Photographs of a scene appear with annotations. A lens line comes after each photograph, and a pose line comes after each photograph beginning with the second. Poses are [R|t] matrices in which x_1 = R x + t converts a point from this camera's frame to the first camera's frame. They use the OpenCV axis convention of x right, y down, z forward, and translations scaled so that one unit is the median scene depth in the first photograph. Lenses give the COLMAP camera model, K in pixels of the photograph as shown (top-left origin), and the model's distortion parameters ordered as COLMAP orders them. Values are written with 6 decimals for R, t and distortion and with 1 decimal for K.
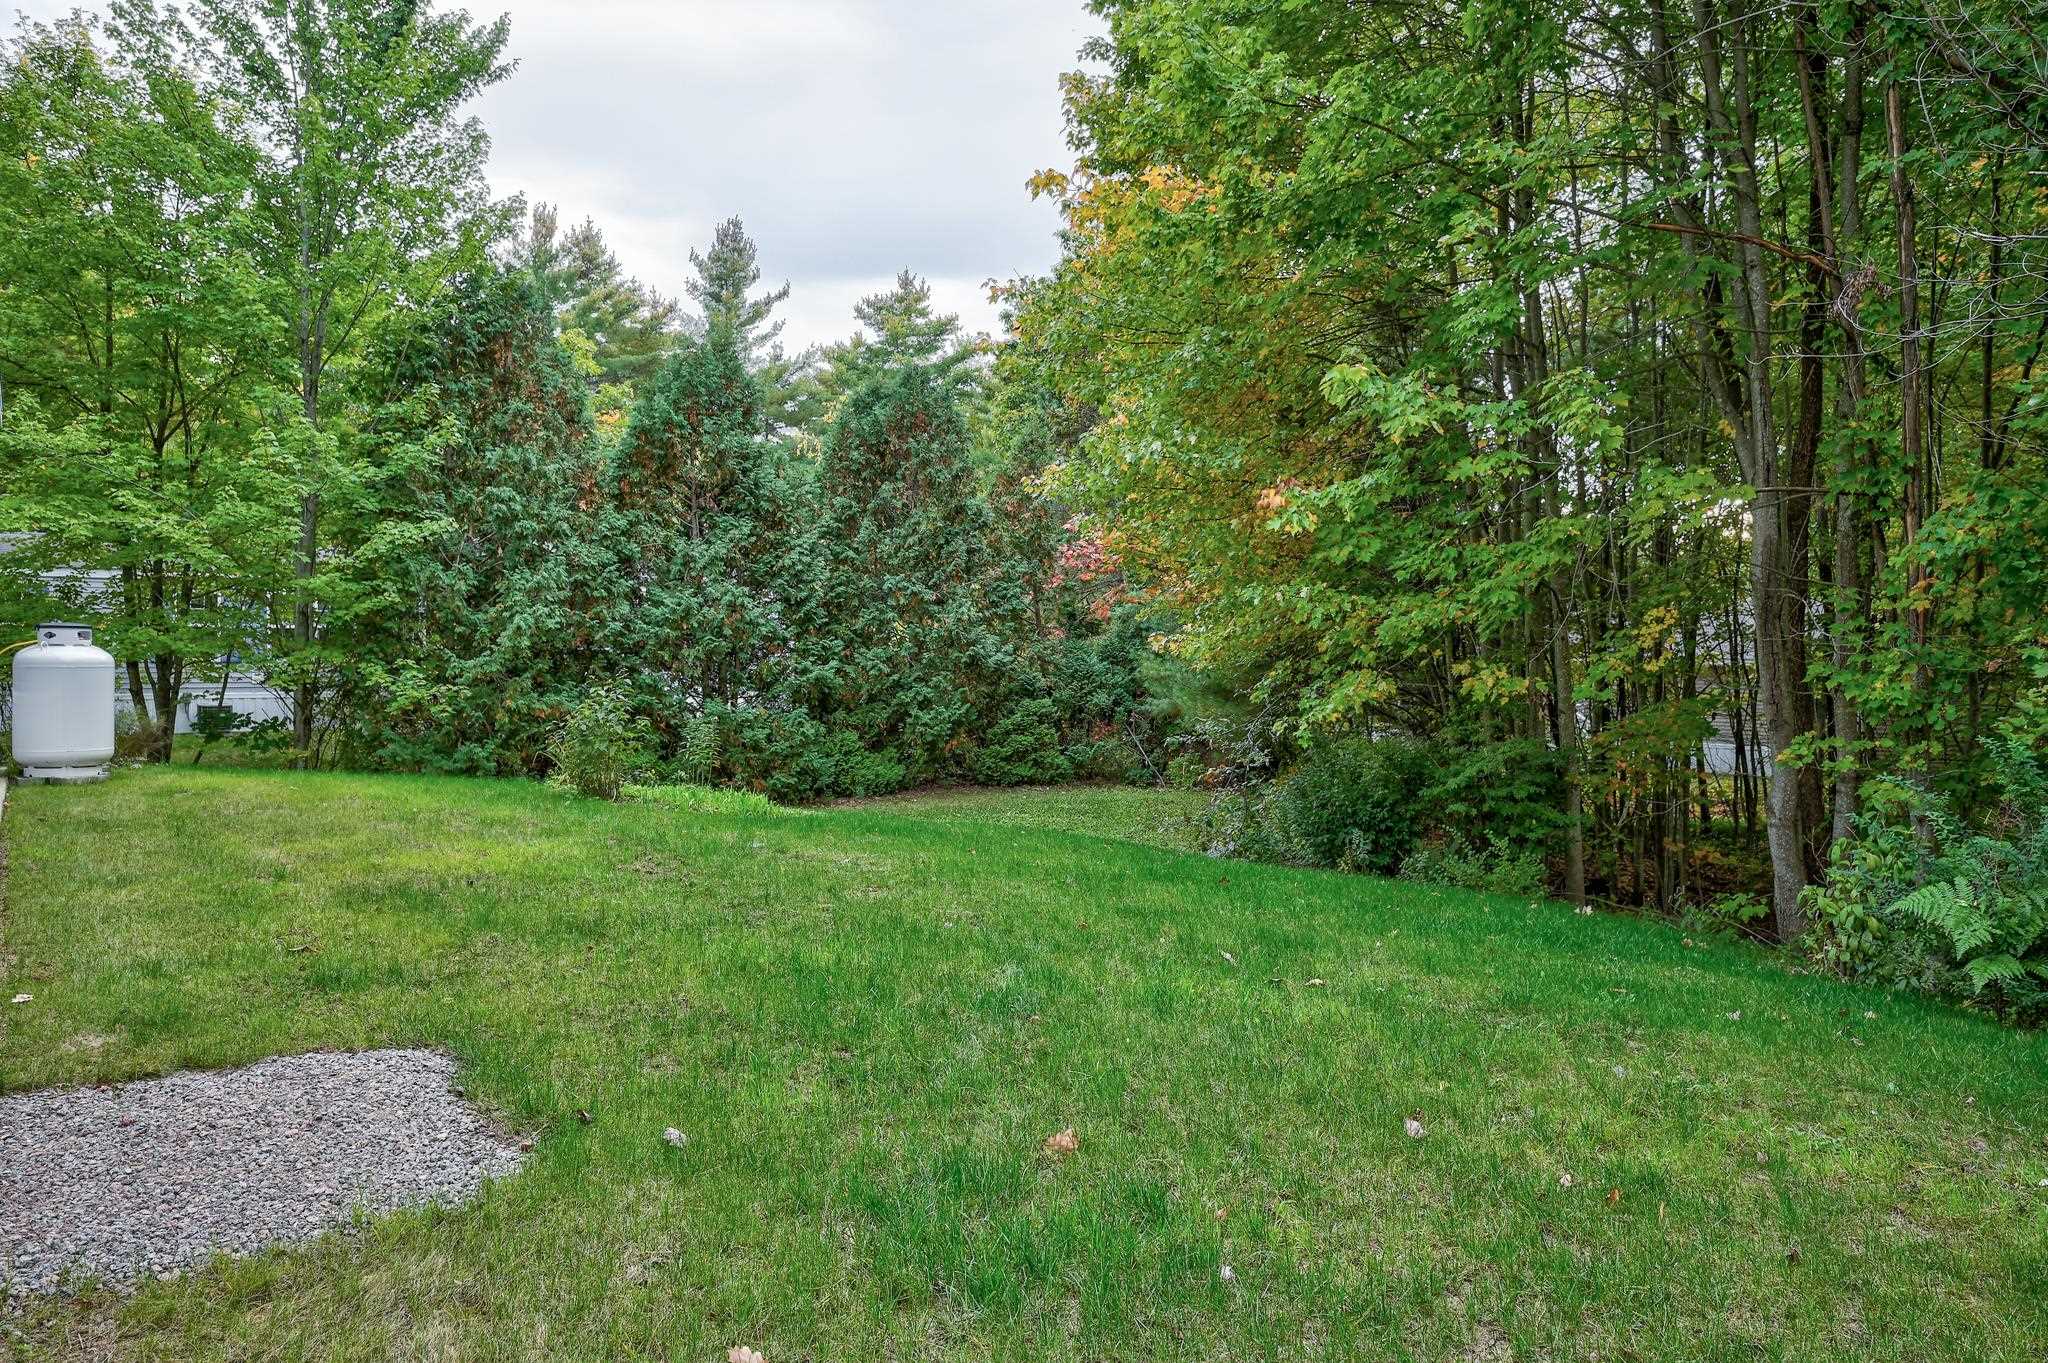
lens RADIAL K [[1440.2, 0, 1019.7], [0, 1440.2, 671.1], [0, 0, 1]] dist [-0.005814, 0.001907]
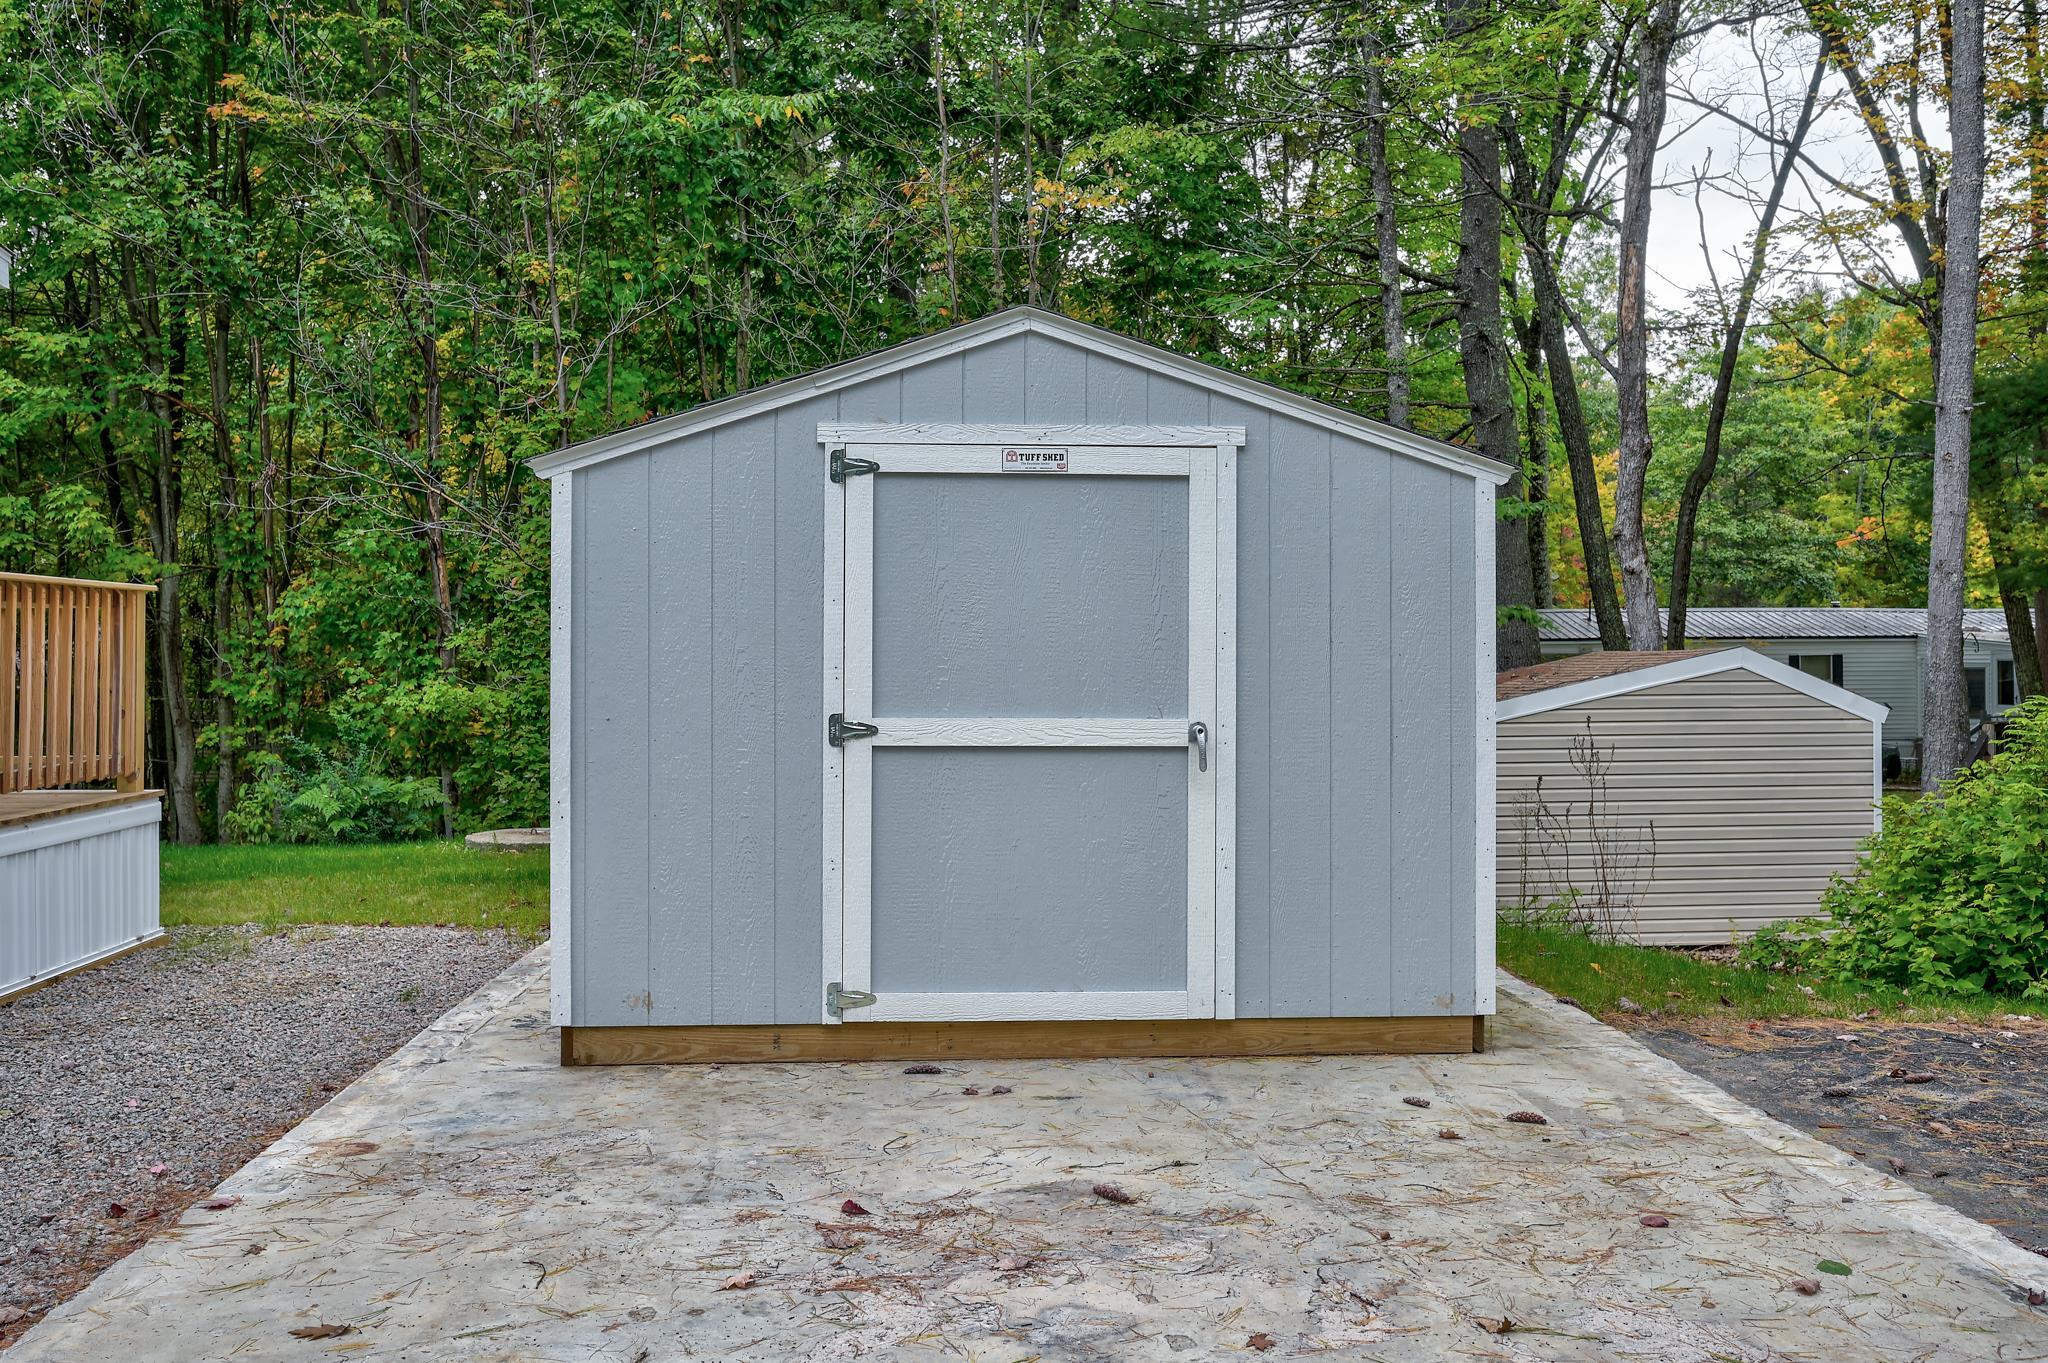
lens RADIAL K [[1752.8, 0, 1019.4], [0, 1752.8, 669.2], [0, 0, 1]] dist [-0.002541, -0.001816]
pose [[0.518924, -0.005598, 0.854802, -0.526710], [0.023876, 0.999683, -0.007948, 0.016619], [-0.854487, 0.024534, 0.518893, -0.621508]]
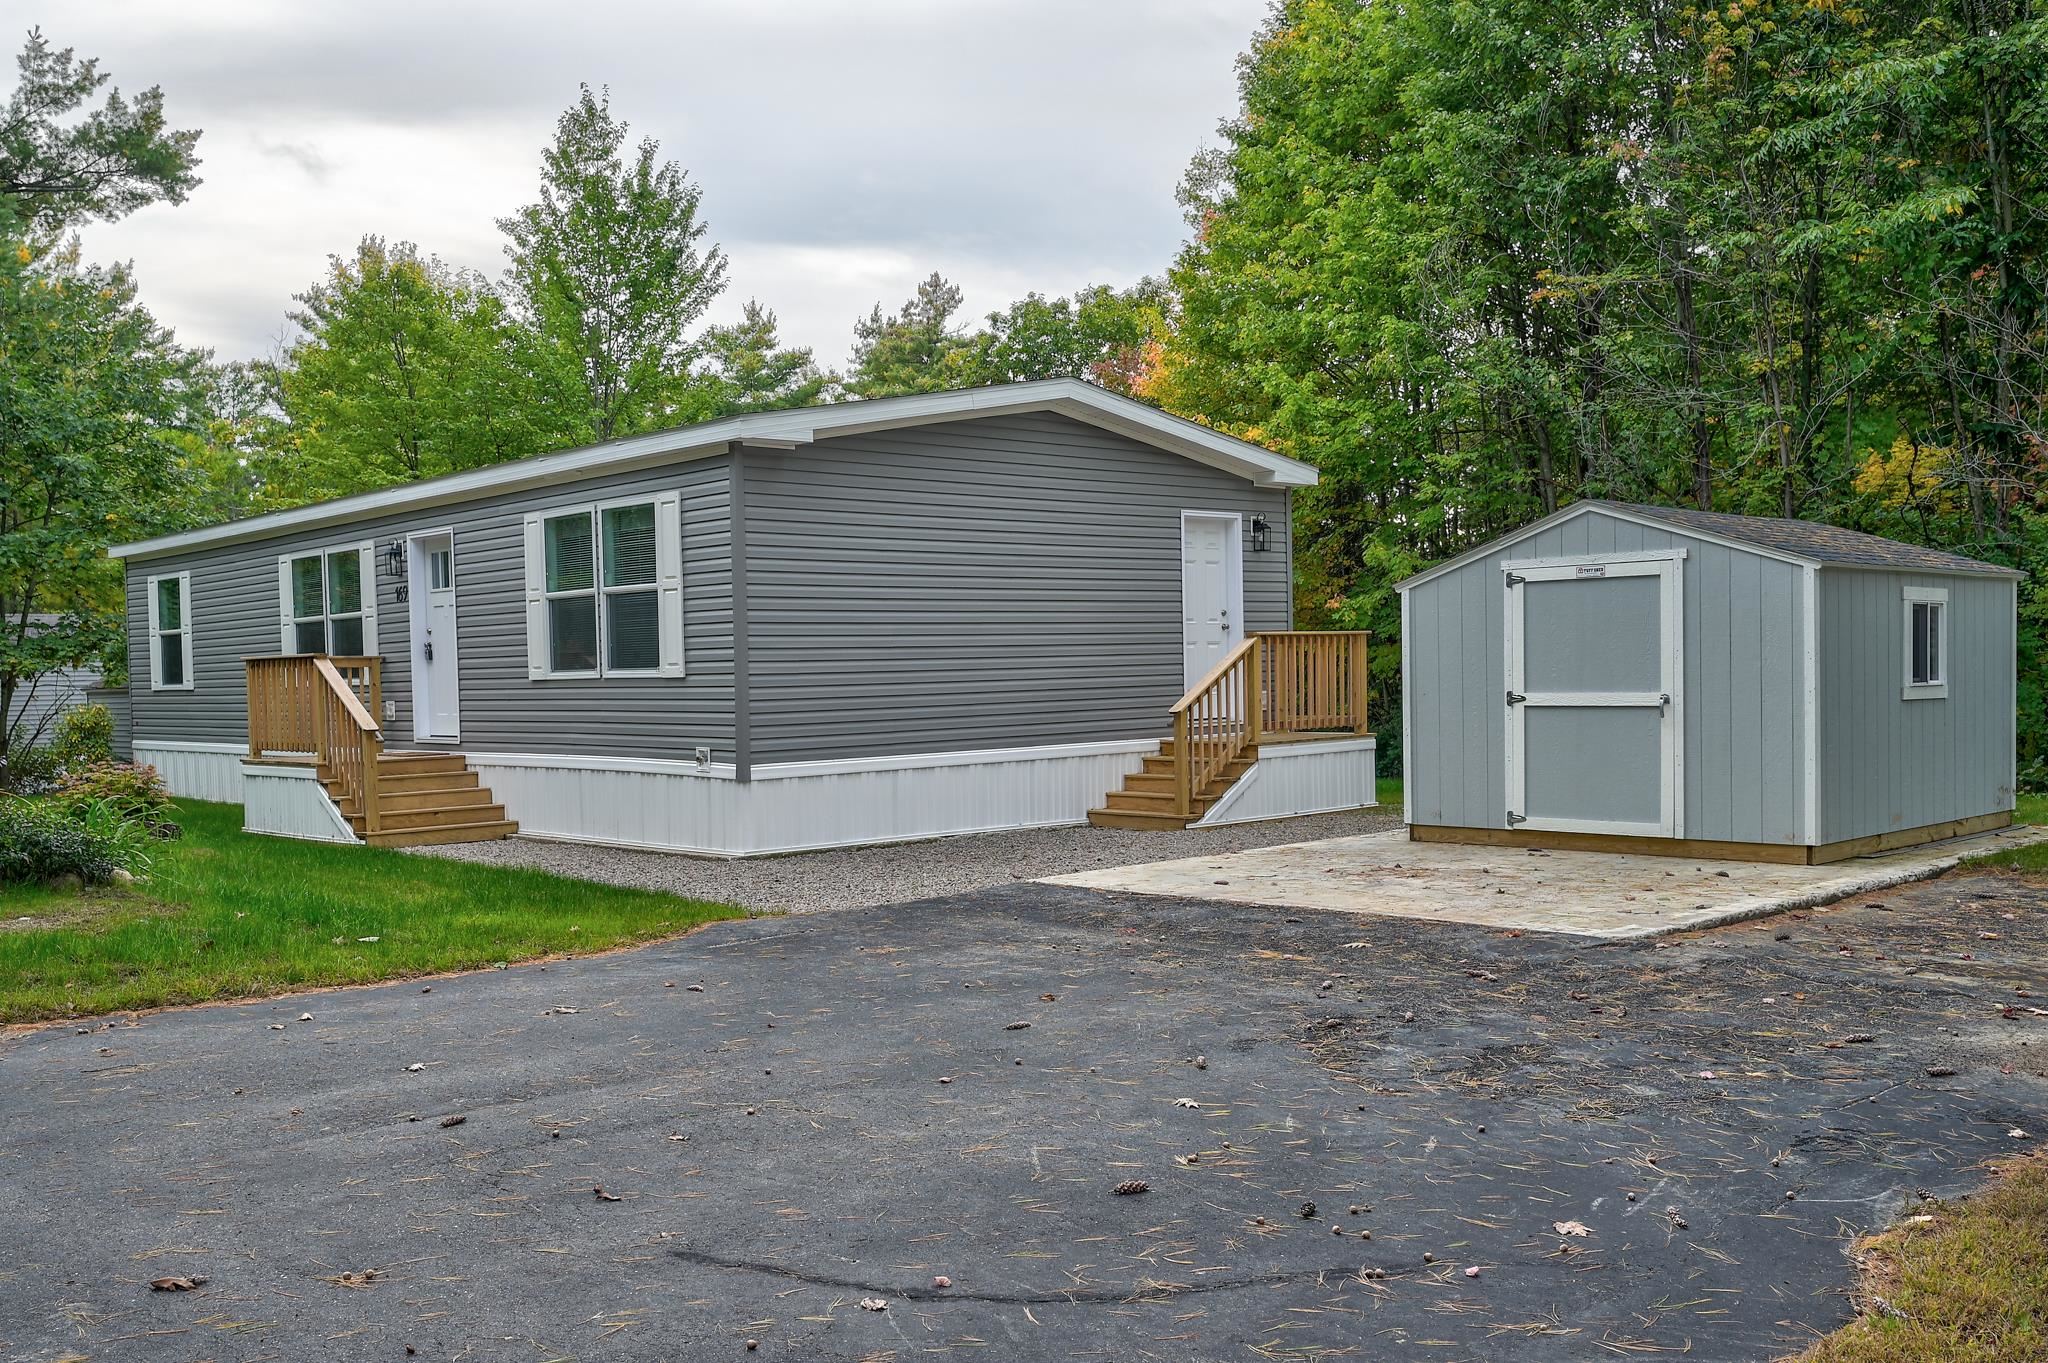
lens RADIAL K [[1788.1, 0, 1019.0], [0, 1788.1, 683.6], [0, 0, 1]] dist [-0.007382, -0.001556]
pose [[0.988519, -0.025037, 0.149006, -0.600931], [0.028291, 0.999404, -0.019759, 0.032091], [-0.148422, 0.023747, 0.988639, -1.353739]]
